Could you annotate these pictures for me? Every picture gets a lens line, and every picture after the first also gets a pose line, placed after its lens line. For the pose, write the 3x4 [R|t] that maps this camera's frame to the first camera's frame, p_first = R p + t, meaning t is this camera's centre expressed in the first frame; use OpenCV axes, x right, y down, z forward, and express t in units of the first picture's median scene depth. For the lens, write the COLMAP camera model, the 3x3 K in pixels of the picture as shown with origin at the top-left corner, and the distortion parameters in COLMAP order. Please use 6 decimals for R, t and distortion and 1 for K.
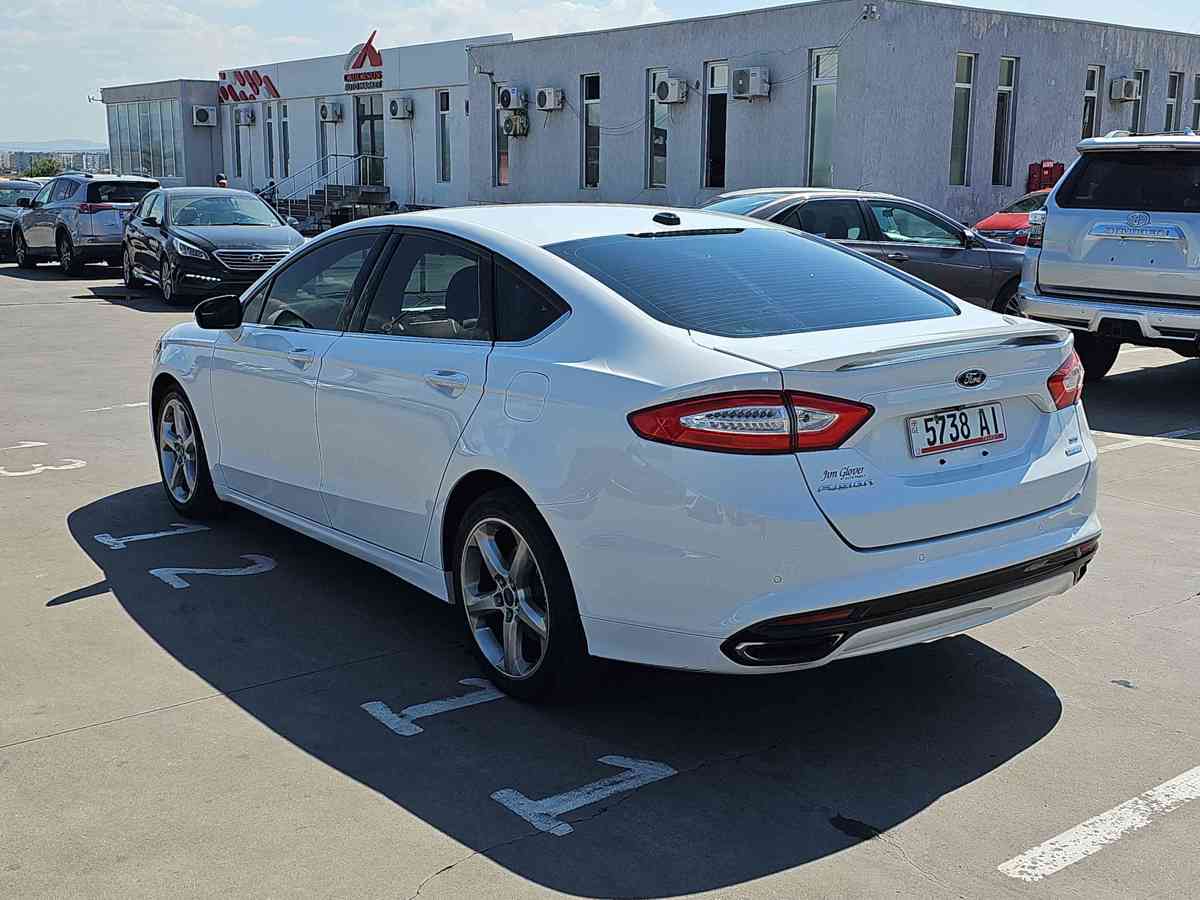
lens RADIAL K [[1342.7, 0, 600.0], [0, 1342.7, 450.0], [0, 0, 1]] dist [0.134727, -0.269250]
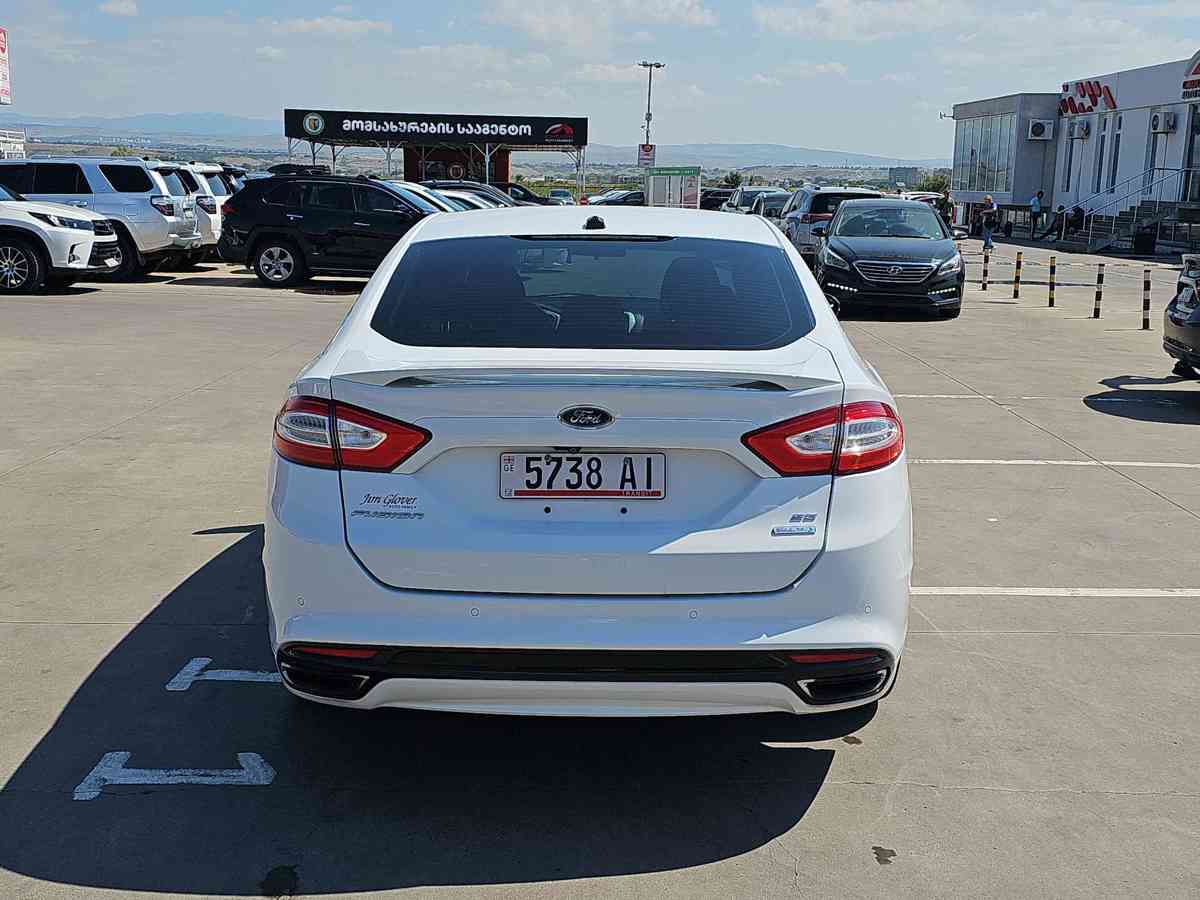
lens RADIAL K [[1342.7, 0, 600.0], [0, 1342.7, 450.0], [0, 0, 1]] dist [0.134727, -0.269250]
pose [[0.799573, 0.127632, -0.586850, 0.760460], [-0.134206, 0.990419, 0.032550, -0.059928], [0.585381, 0.052733, 0.809041, 0.325873]]
